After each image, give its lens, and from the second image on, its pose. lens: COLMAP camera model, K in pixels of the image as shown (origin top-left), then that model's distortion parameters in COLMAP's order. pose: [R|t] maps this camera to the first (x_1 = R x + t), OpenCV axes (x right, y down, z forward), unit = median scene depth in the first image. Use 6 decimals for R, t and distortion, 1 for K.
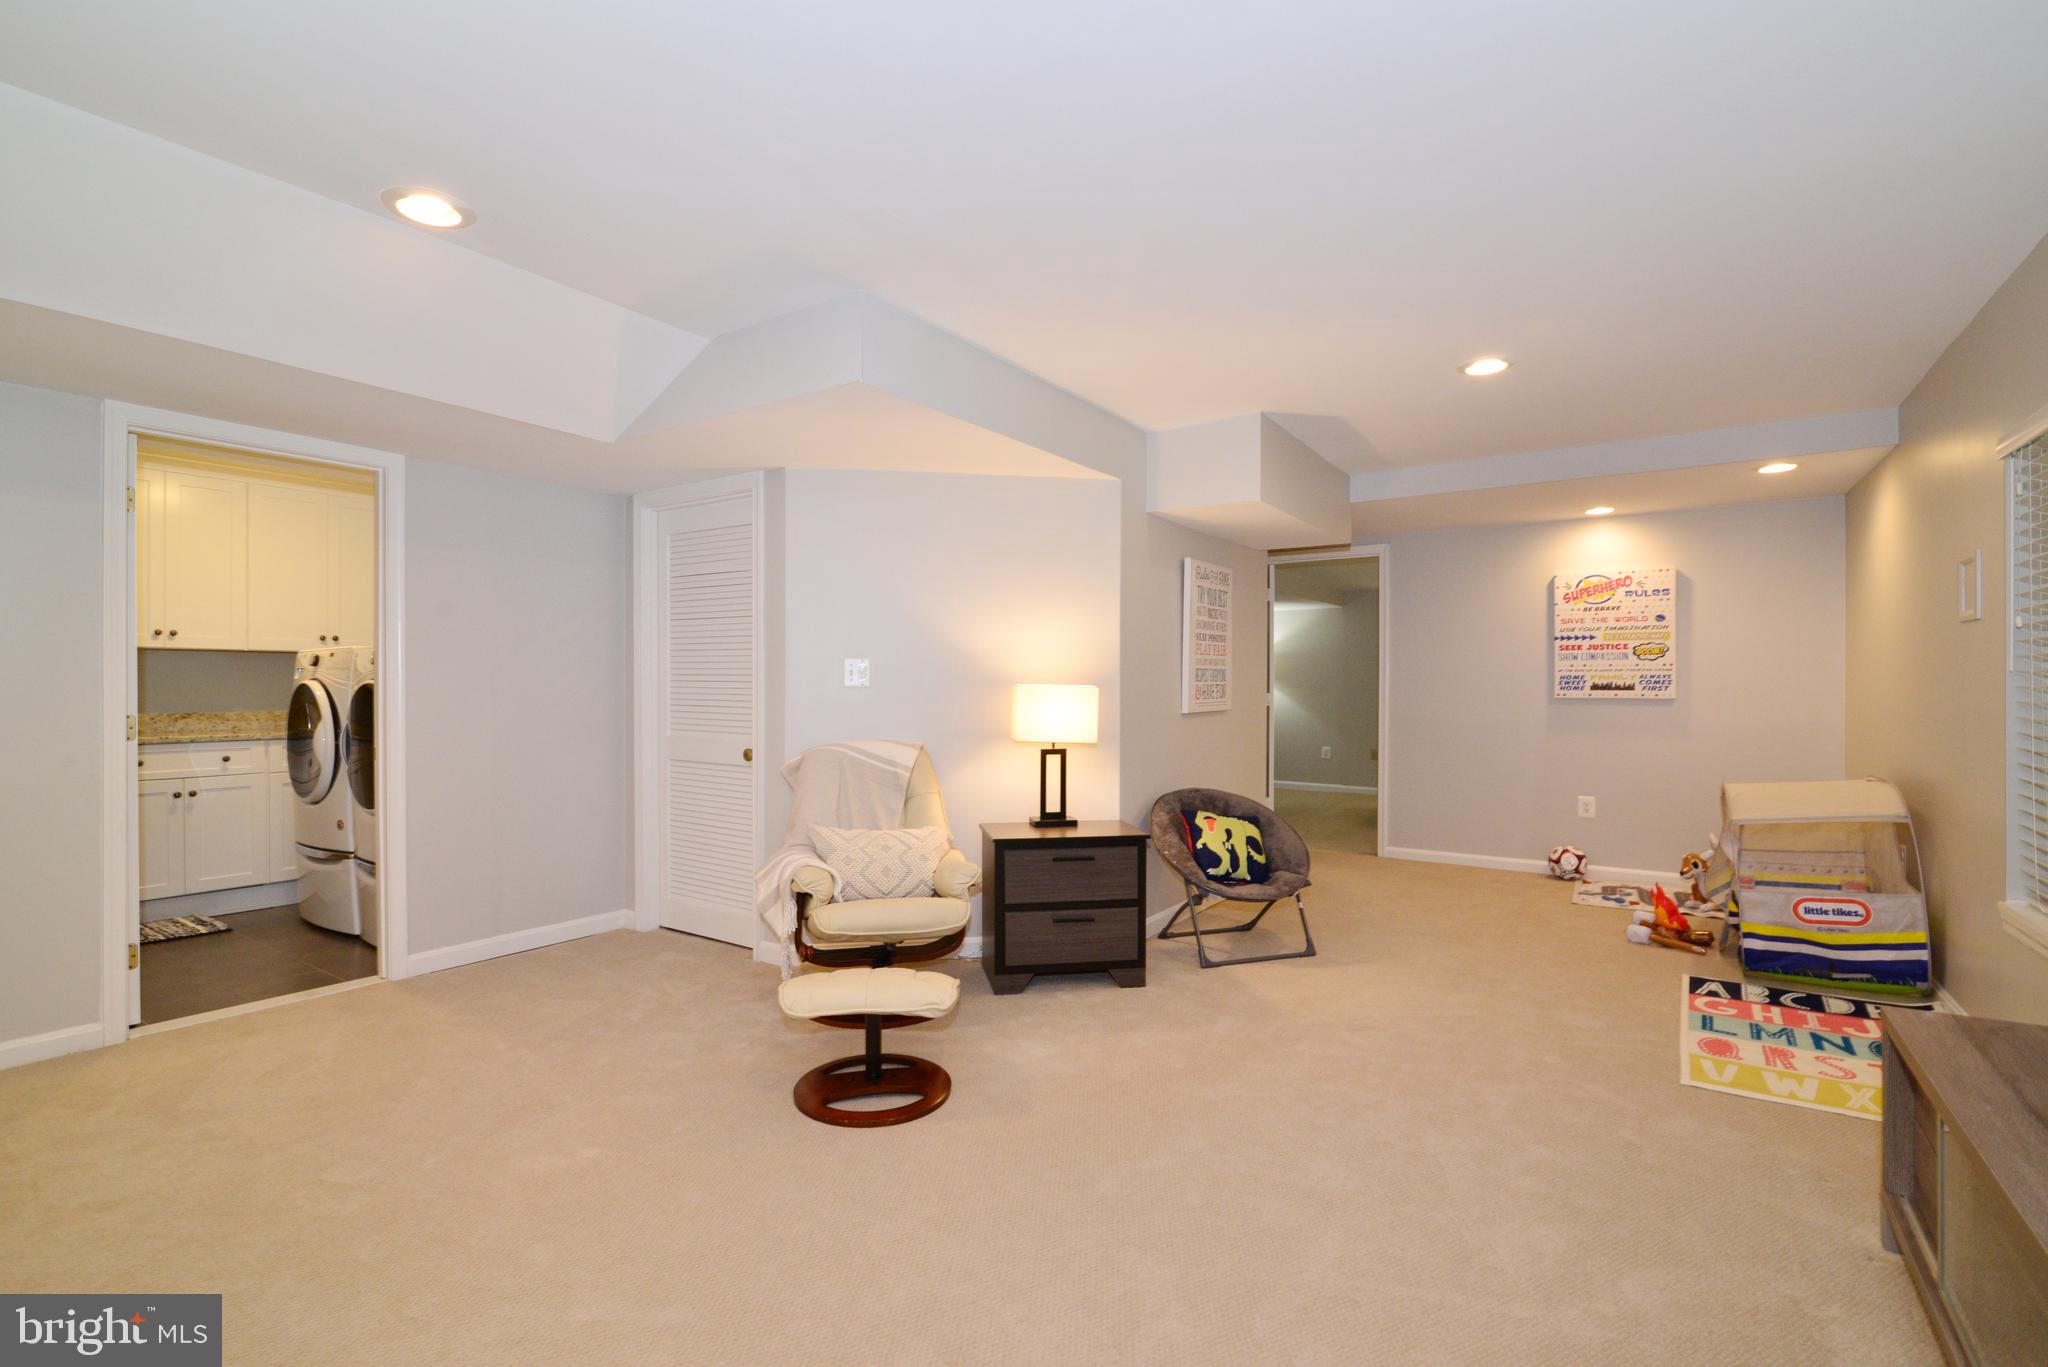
lens RADIAL K [[929.0, 0, 1015.5], [0, 929.0, 691.3], [0, 0, 1]] dist [-0.019845, -0.000556]
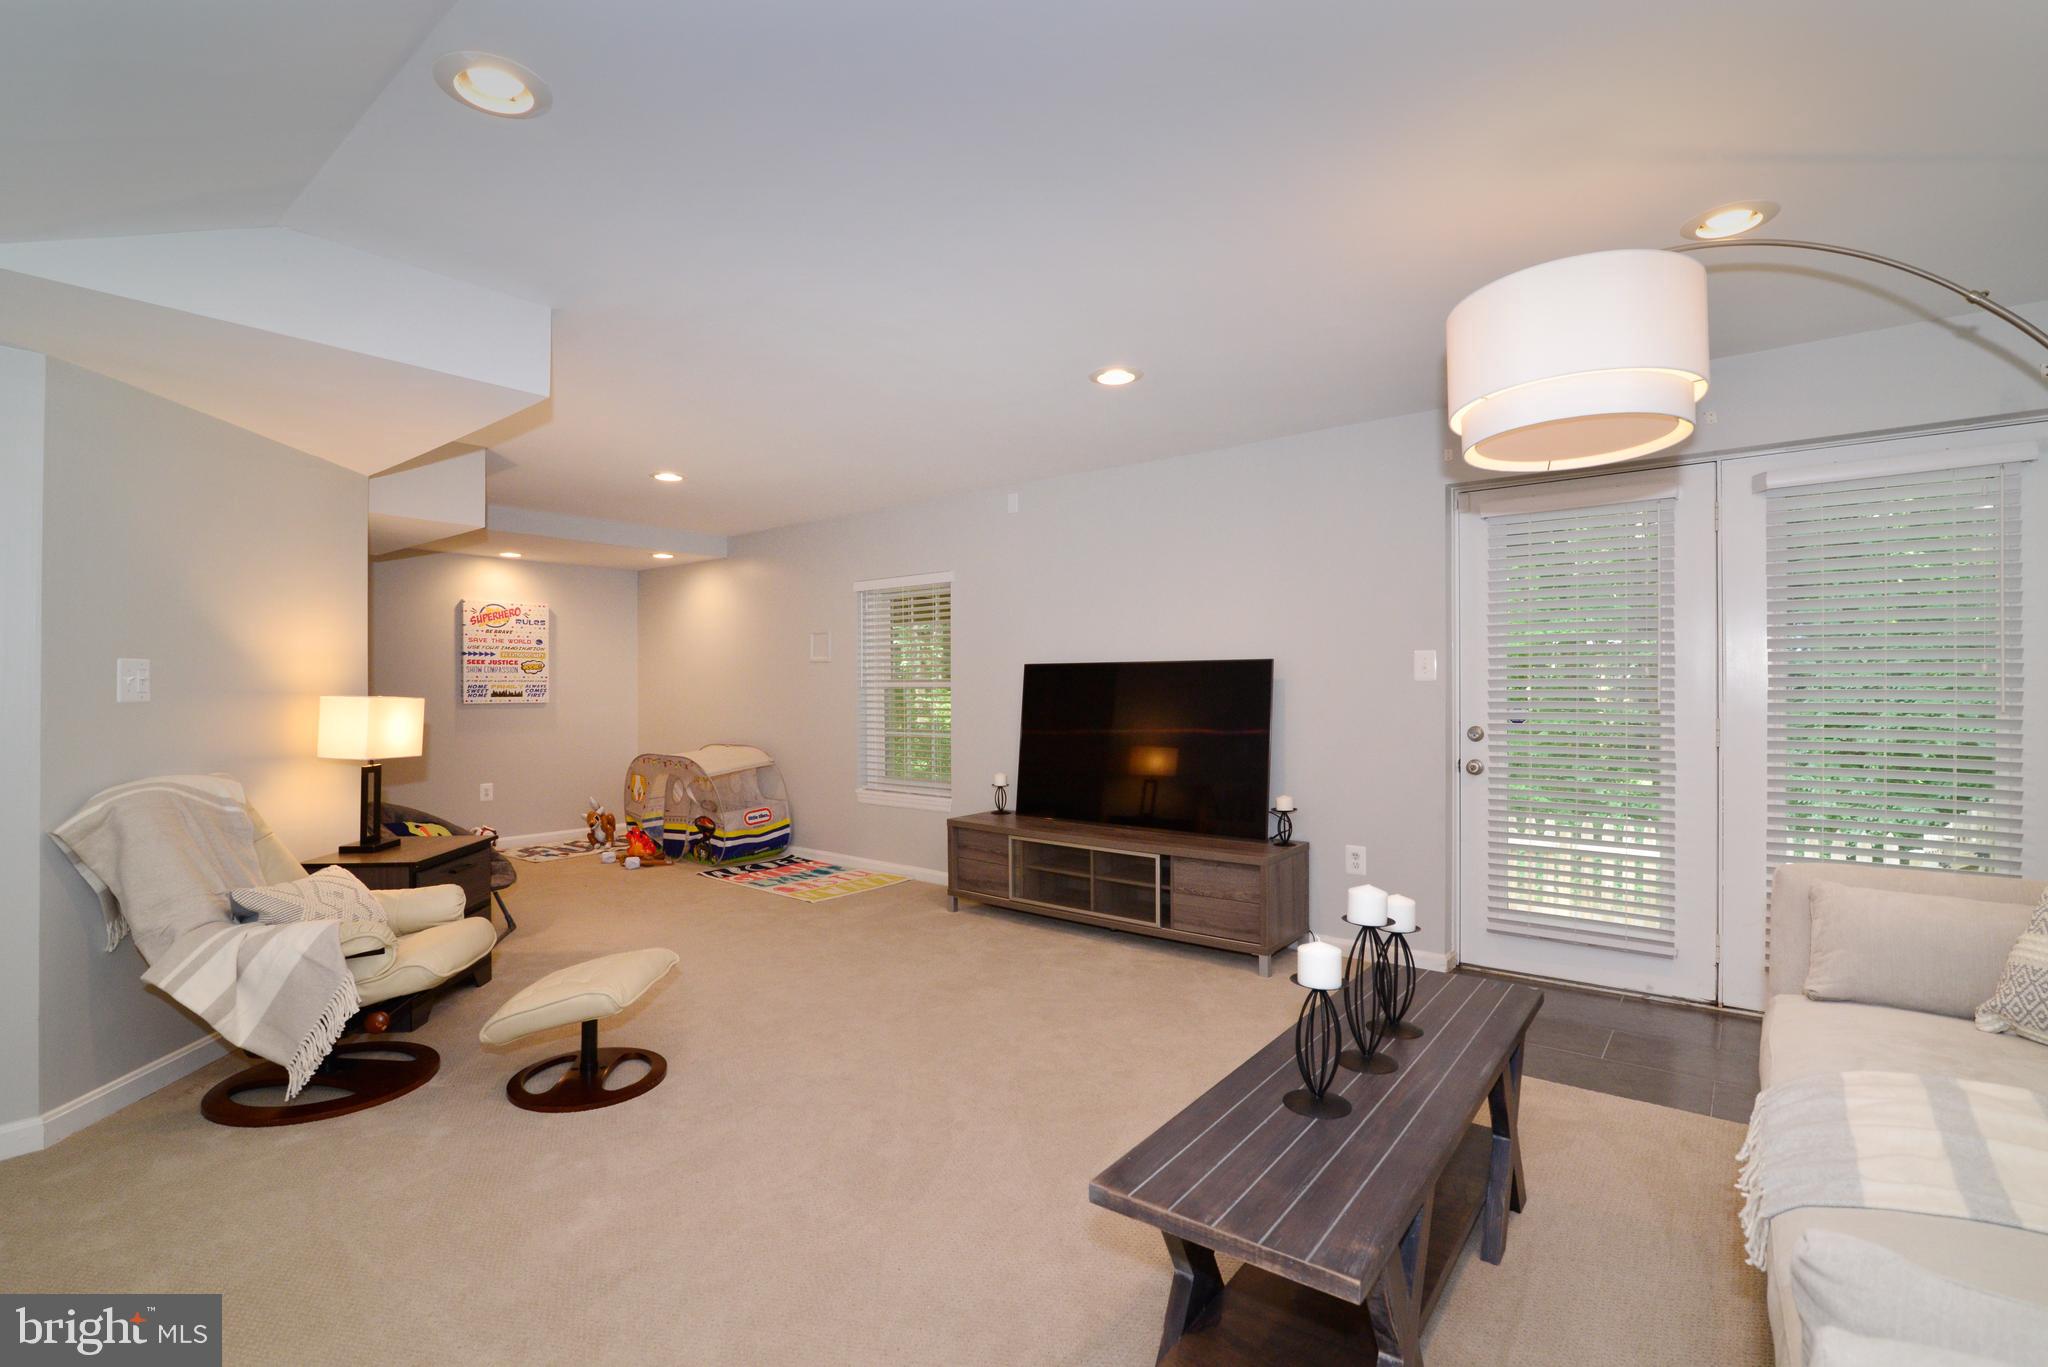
lens RADIAL K [[929.0, 0, 1015.5], [0, 929.0, 691.3], [0, 0, 1]] dist [-0.019845, -0.000556]
pose [[0.068752, -0.001360, 0.997633, -0.585633], [0.006603, 0.999978, 0.000909, -0.005479], [-0.997612, 0.006525, 0.068759, 0.224631]]
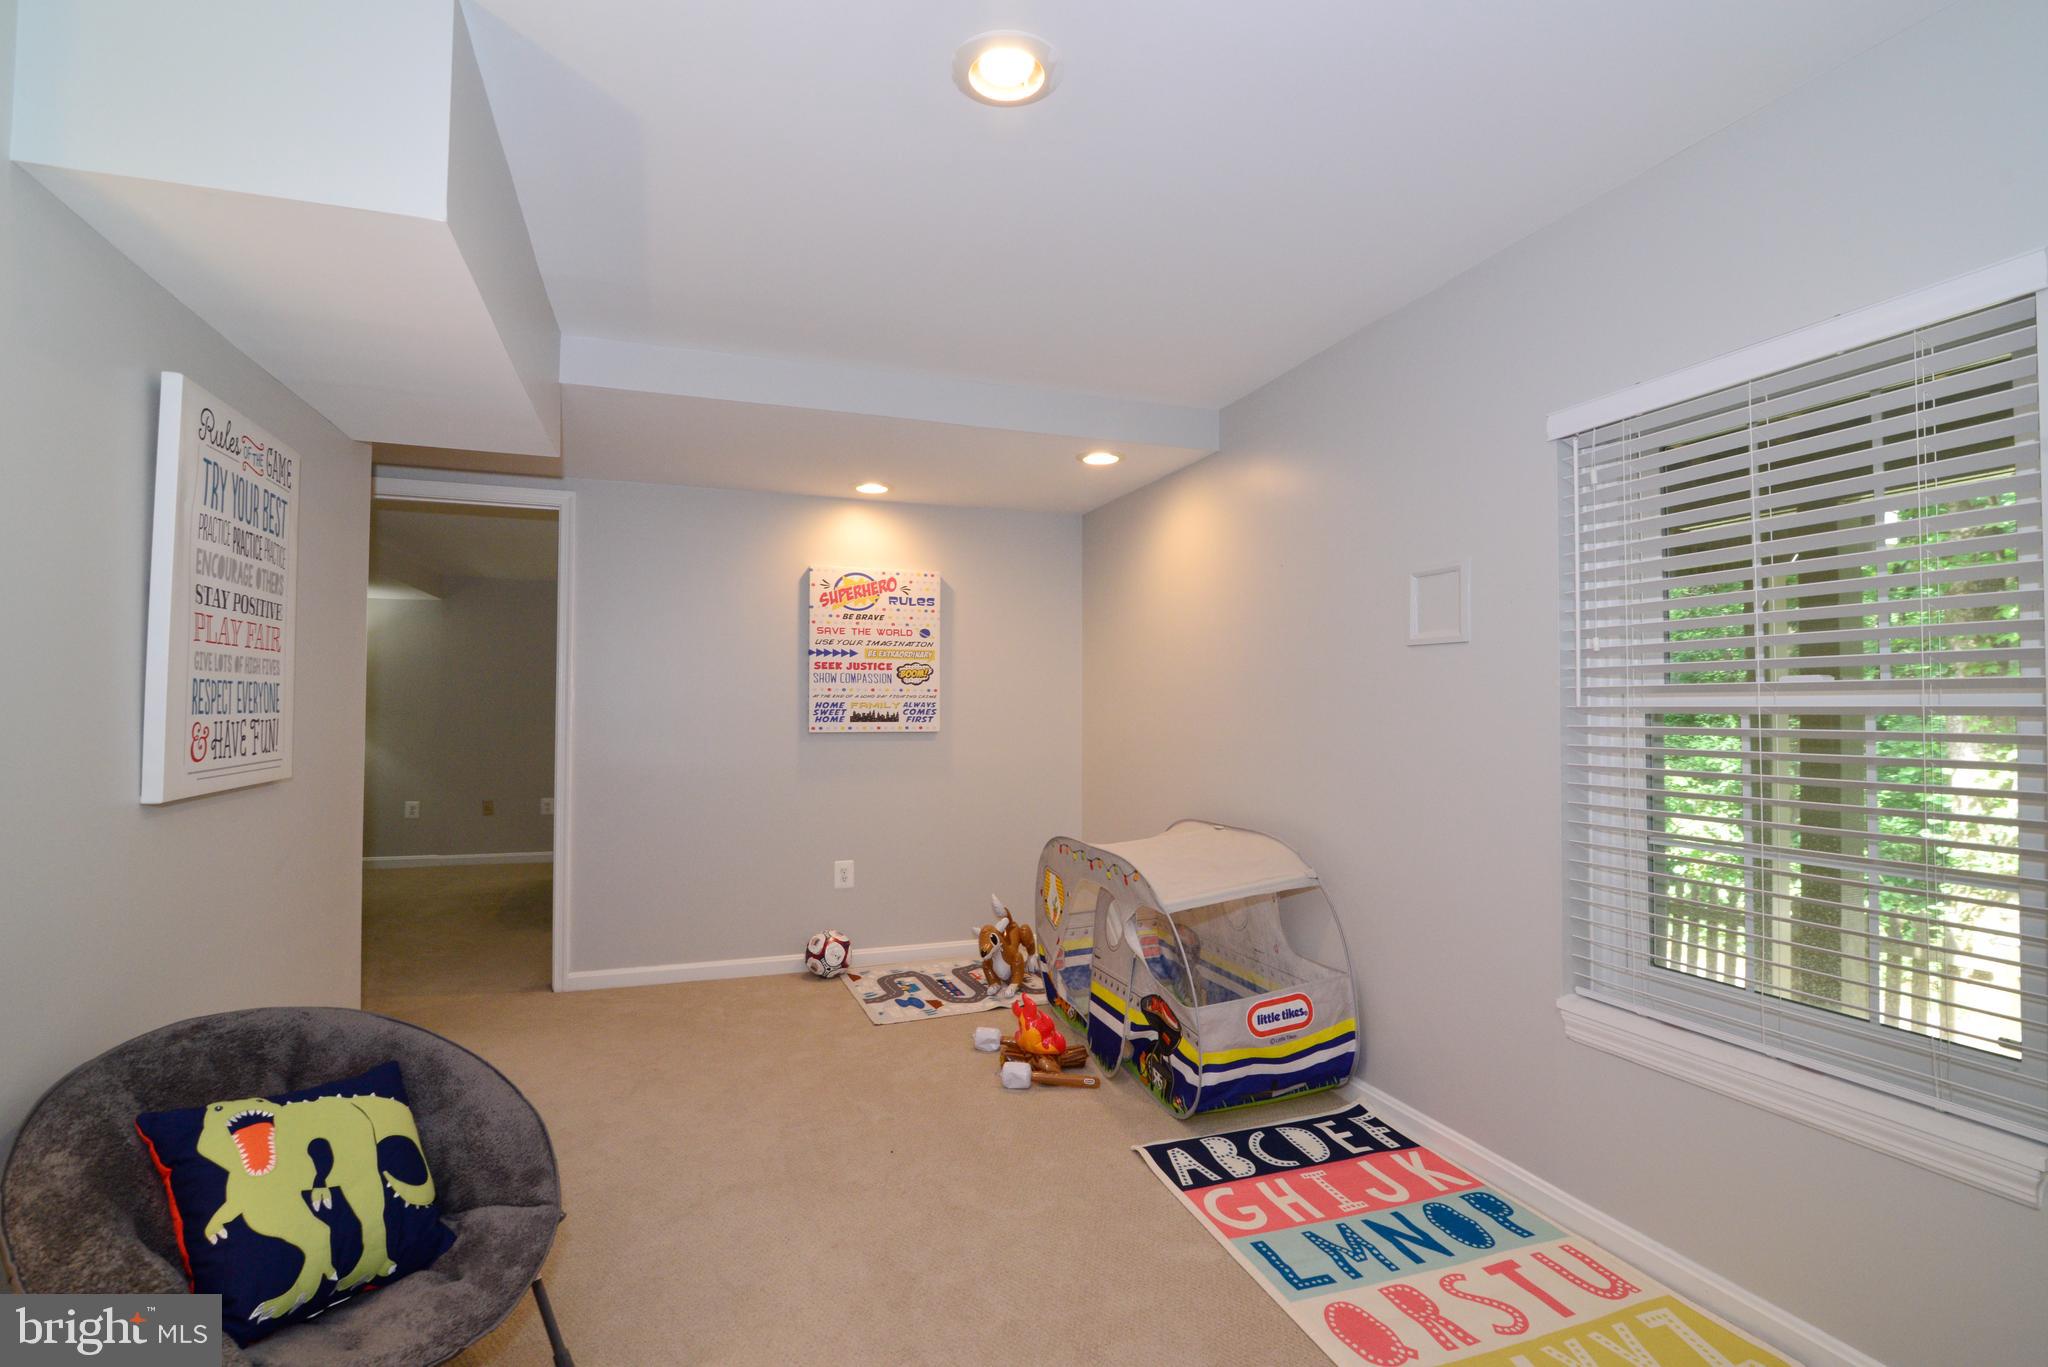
lens RADIAL K [[929.0, 0, 1015.5], [0, 929.0, 691.3], [0, 0, 1]] dist [-0.019845, -0.000556]
pose [[0.582965, 0.016881, 0.812322, 0.078539], [0.002247, 0.999747, -0.022388, -0.009433], [-0.812494, 0.014877, 0.582779, 0.456934]]
